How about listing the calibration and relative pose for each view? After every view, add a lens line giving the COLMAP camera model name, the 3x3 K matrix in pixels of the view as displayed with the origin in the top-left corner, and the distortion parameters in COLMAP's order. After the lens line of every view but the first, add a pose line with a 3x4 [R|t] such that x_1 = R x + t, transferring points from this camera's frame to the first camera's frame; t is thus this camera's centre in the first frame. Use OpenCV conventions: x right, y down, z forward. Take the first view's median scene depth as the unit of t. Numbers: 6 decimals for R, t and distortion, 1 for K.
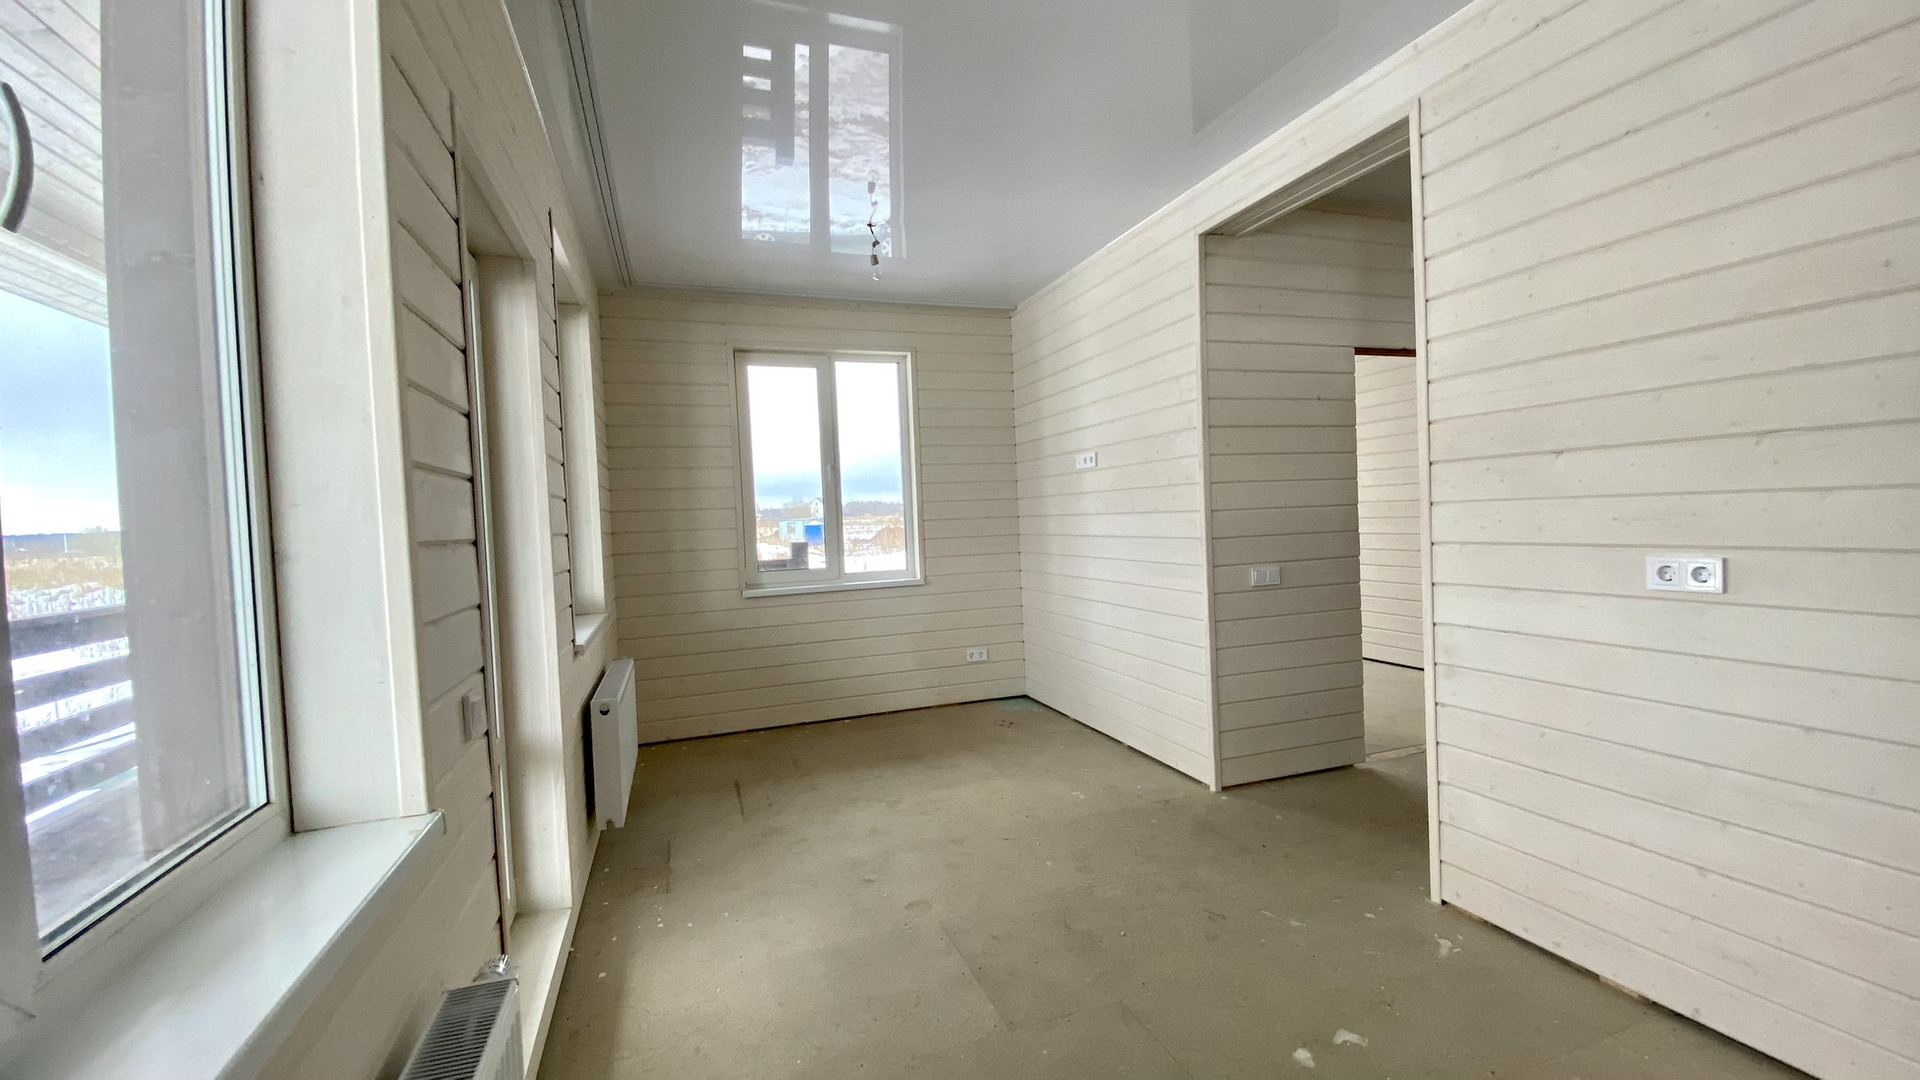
lens RADIAL K [[779.1, 0, 960.0], [0, 779.1, 540.0], [0, 0, 1]] dist [0.030238, -0.023393]
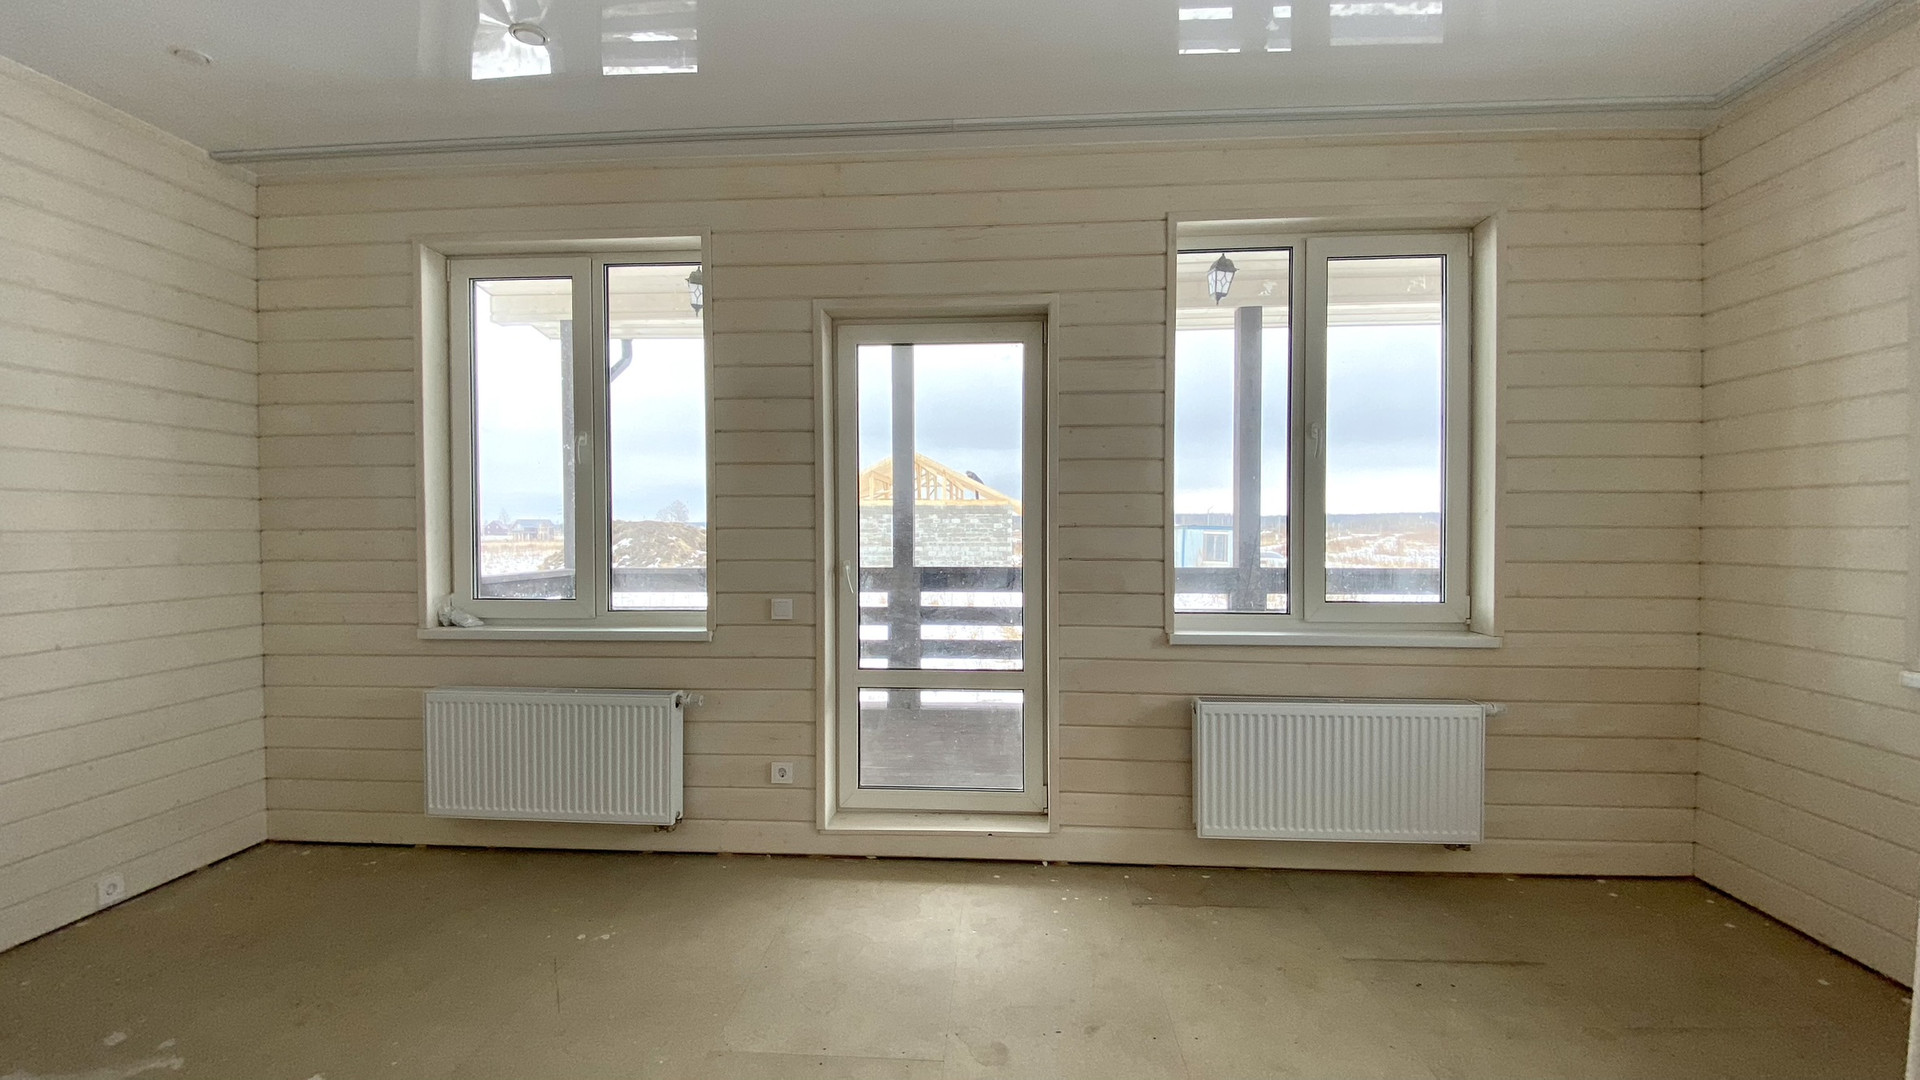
lens RADIAL K [[772.7, 0, 952.4], [0, 772.7, 541.0], [0, 0, 1]] dist [0.018299, -0.021356]
pose [[-0.400671, 0.059620, -0.914280, 0.518247], [-0.004015, 0.997757, 0.066822, -0.053859], [0.916213, 0.030444, -0.399533, 1.070554]]
